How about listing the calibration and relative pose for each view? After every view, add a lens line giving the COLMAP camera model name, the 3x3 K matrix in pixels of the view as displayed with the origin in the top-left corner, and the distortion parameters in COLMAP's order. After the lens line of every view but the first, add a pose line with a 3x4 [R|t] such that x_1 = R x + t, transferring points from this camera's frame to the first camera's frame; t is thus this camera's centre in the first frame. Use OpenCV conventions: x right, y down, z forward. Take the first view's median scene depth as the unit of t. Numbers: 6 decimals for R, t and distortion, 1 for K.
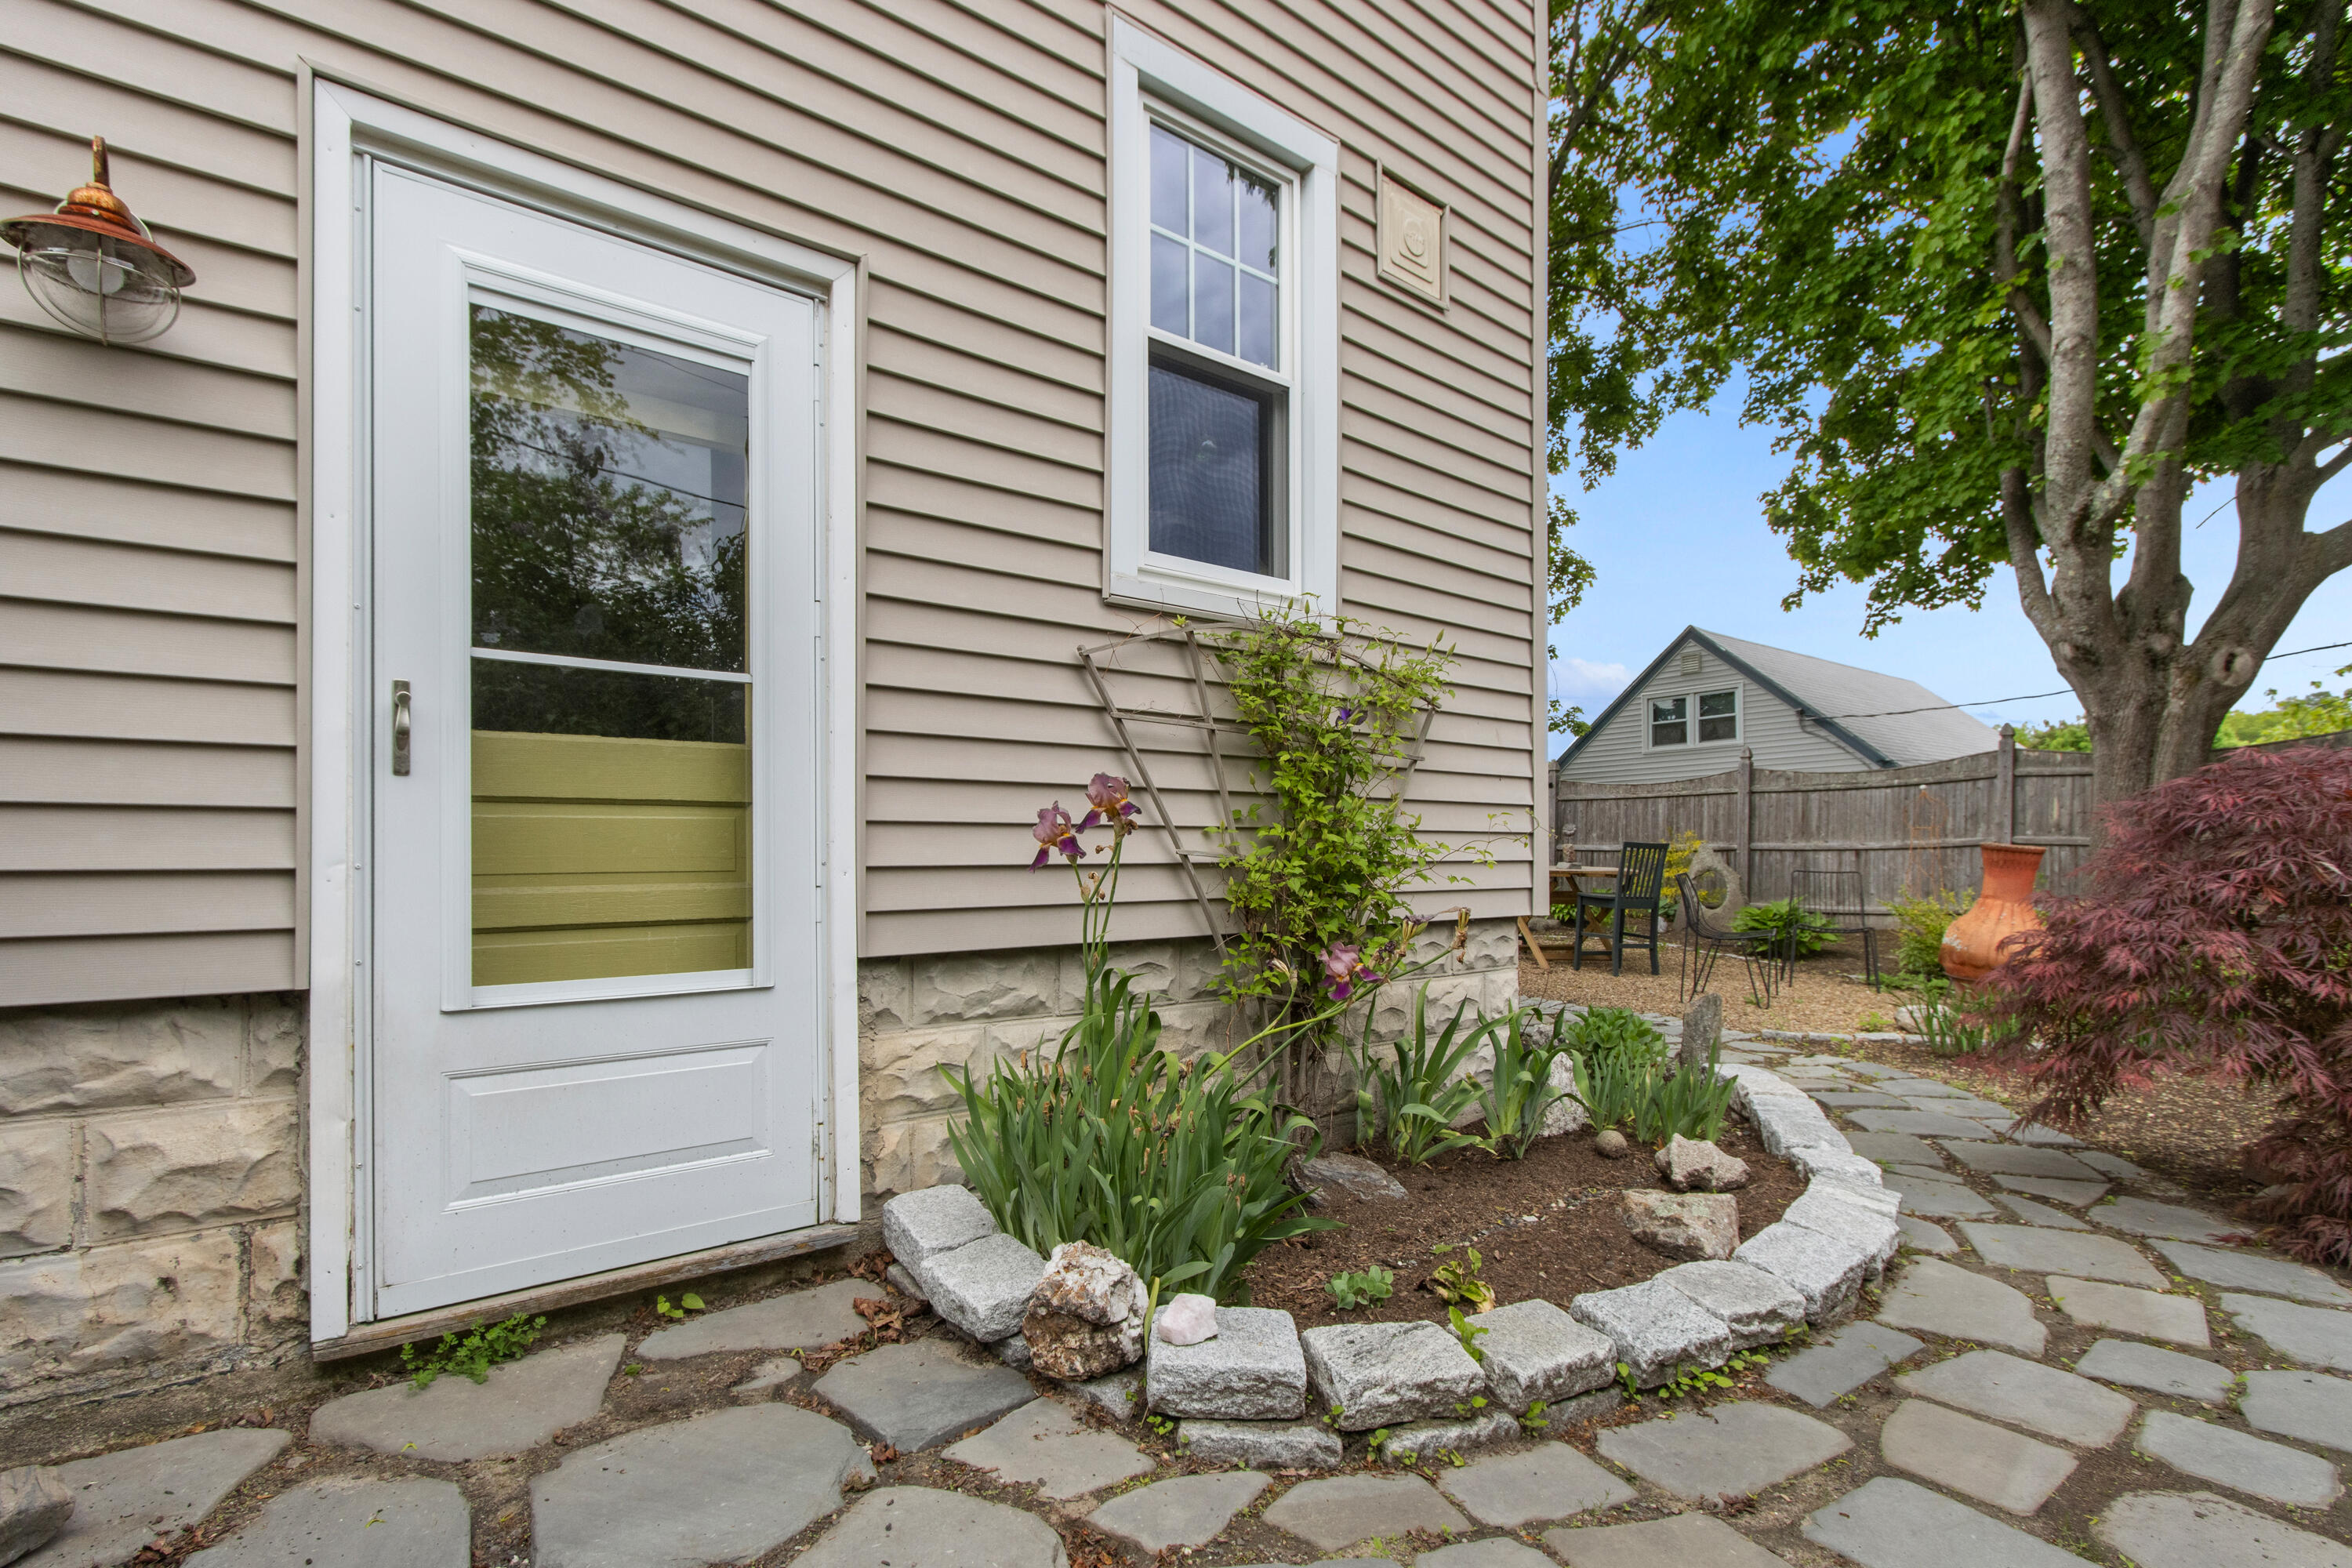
lens RADIAL K [[1086.7, 0, 1147.7], [0, 1086.7, 874.2], [0, 0, 1]] dist [0.003396, -0.007217]
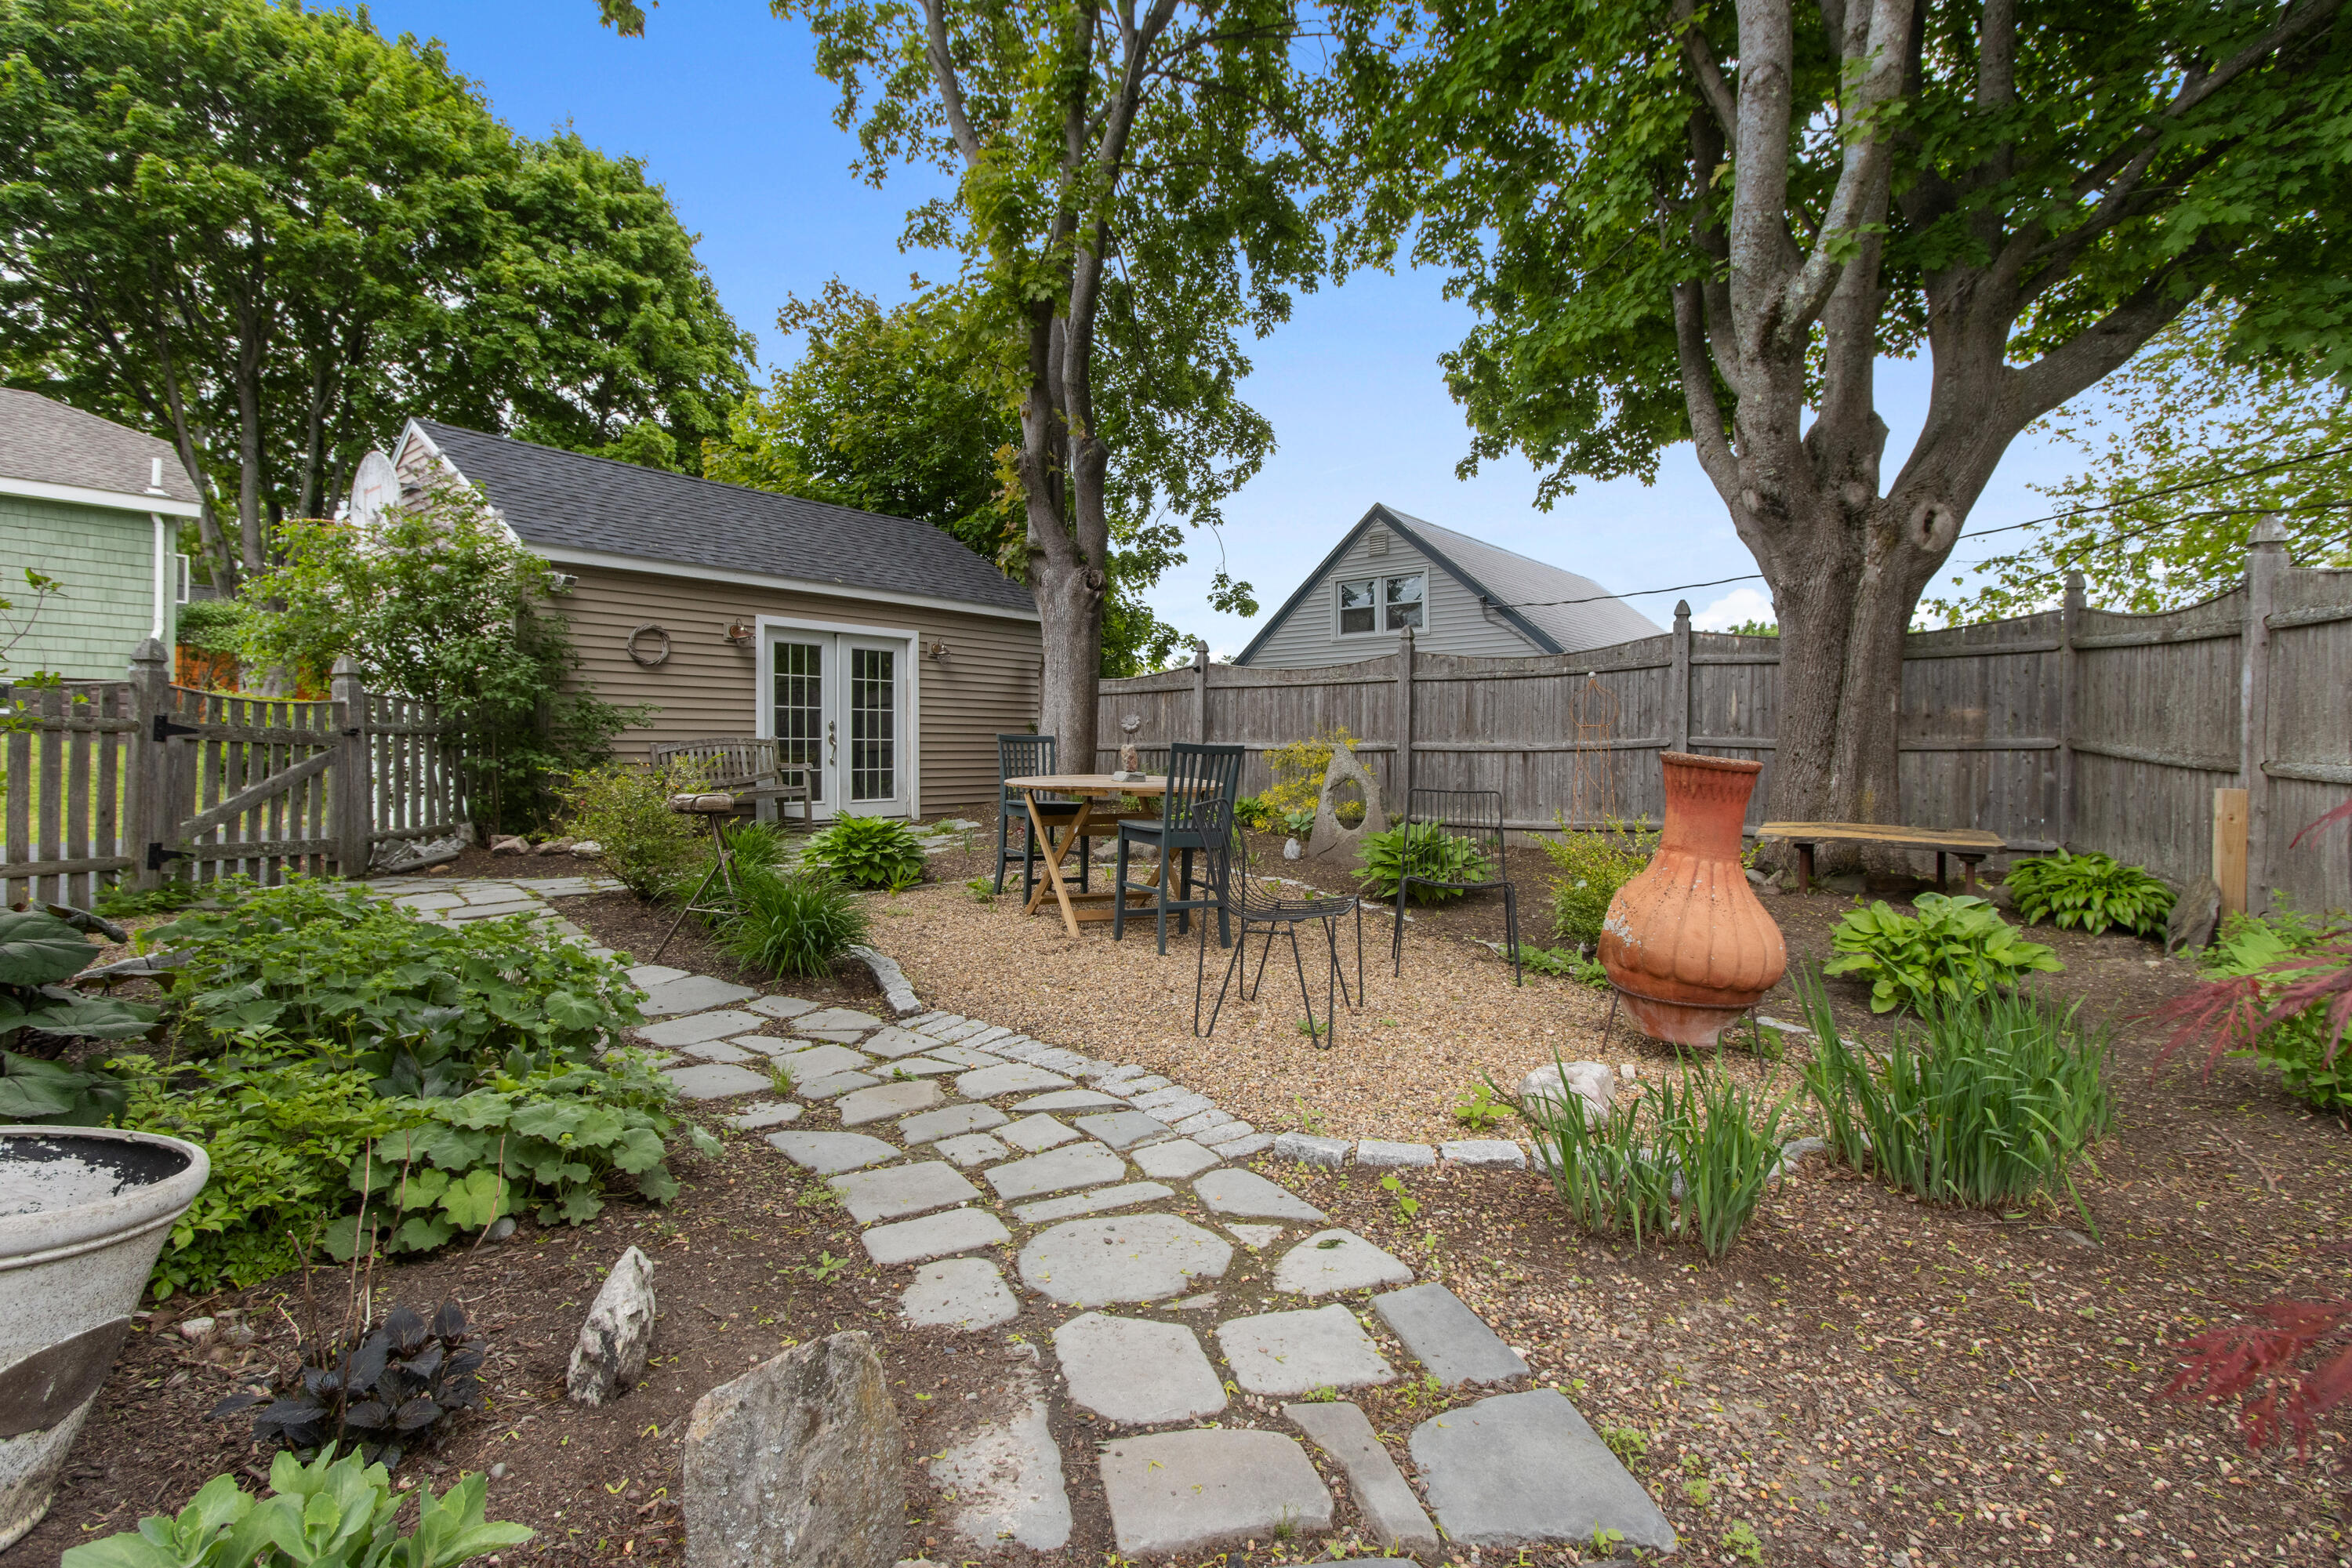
lens RADIAL K [[1051.2, 0, 1173.6], [0, 1051.2, 760.4], [0, 0, 1]] dist [-0.010201, -0.000190]
pose [[0.974248, 0.001245, 0.225474, 0.183756], [-0.000391, 0.999993, -0.003831, -0.010801], [-0.225477, 0.003645, 0.974242, 0.243394]]
